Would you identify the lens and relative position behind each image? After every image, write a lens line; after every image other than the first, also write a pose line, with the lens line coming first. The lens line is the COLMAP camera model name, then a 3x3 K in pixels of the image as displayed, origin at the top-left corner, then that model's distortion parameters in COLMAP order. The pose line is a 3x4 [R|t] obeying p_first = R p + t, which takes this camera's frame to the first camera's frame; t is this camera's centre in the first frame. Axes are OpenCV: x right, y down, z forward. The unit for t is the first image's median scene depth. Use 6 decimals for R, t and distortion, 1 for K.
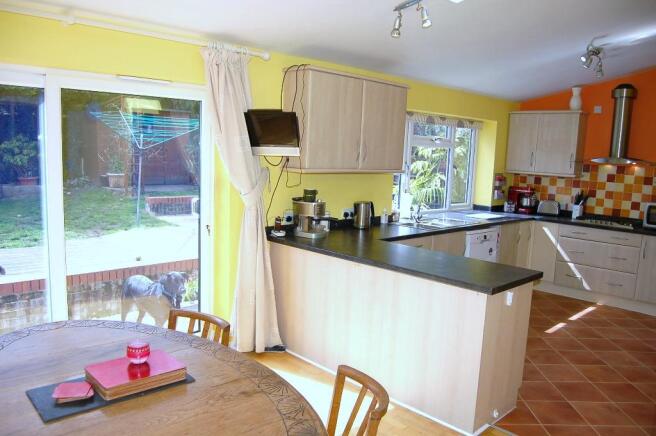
lens RADIAL K [[512.9, 0, 317.7], [0, 512.9, 225.7], [0, 0, 1]] dist [-0.100244, 0.045214]
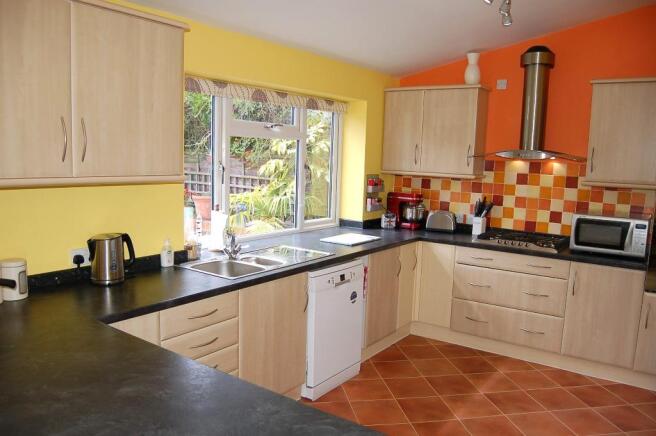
lens RADIAL K [[512.9, 0, 317.7], [0, 512.9, 225.7], [0, 0, 1]] dist [-0.100244, 0.045214]
pose [[0.983946, -0.032599, 0.175463, 0.163964], [0.032562, 0.999465, 0.003090, -0.038993], [-0.175470, 0.002673, 0.984481, 0.325159]]
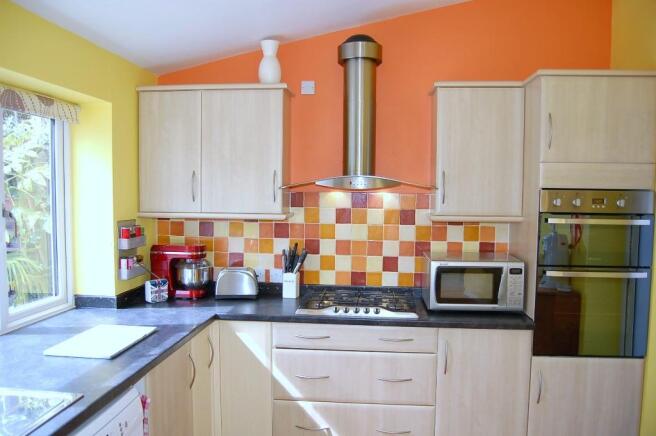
lens RADIAL K [[512.9, 0, 317.7], [0, 512.9, 225.7], [0, 0, 1]] dist [-0.100244, 0.045214]
pose [[0.760466, -0.072570, 0.645310, 0.211774], [0.114420, 0.993163, -0.023149, -0.074085], [-0.639218, 0.091441, 0.763570, 0.590008]]
